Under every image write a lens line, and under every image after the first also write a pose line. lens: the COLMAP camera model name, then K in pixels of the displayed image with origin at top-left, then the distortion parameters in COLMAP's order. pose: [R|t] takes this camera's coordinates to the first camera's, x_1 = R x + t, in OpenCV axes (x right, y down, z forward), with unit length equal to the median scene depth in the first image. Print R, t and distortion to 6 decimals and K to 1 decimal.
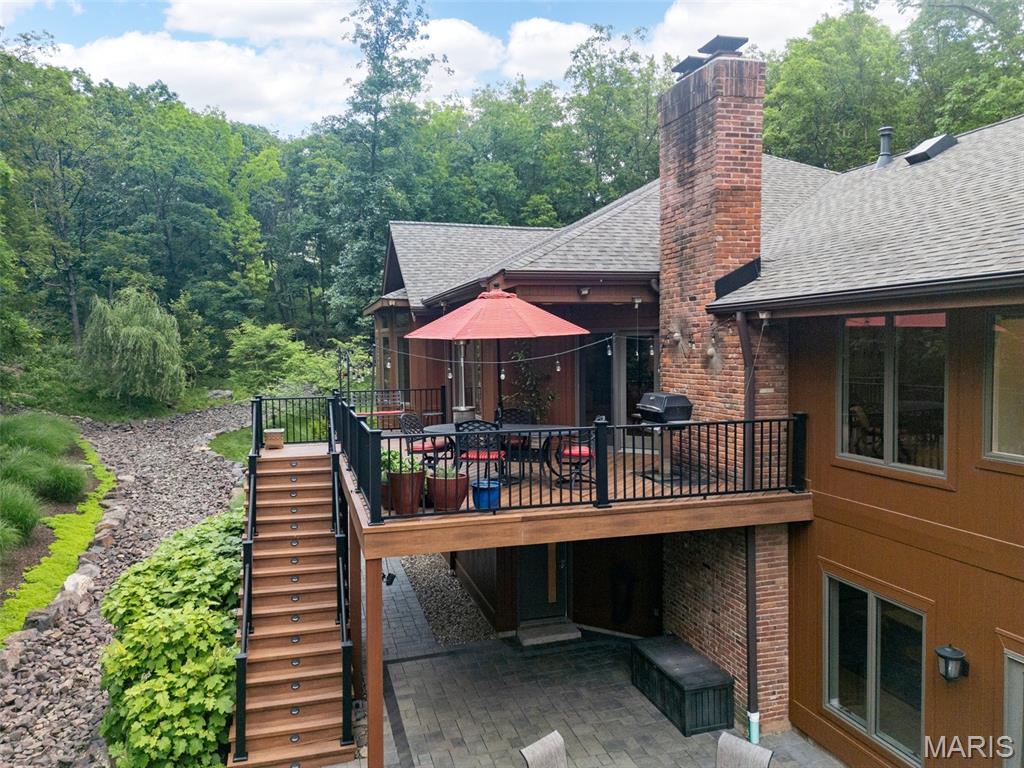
lens RADIAL K [[721.4, 0, 509.4], [0, 721.4, 381.1], [0, 0, 1]] dist [0.042279, -0.001399]
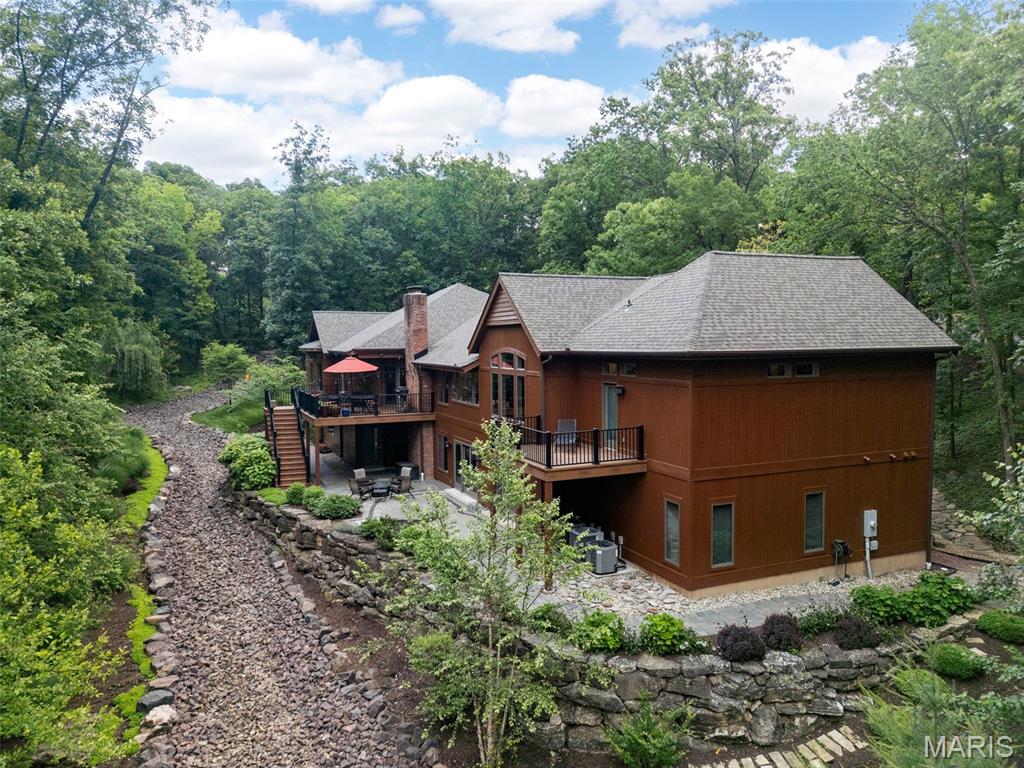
lens RADIAL K [[721.4, 0, 516.0], [0, 721.4, 385.4], [0, 0, 1]] dist [0.042279, -0.001399]
pose [[0.990688, -0.004102, 0.136091, 0.077317], [0.002147, 0.999892, 0.014511, -0.010067], [-0.136136, -0.014083, 0.990590, -0.668291]]
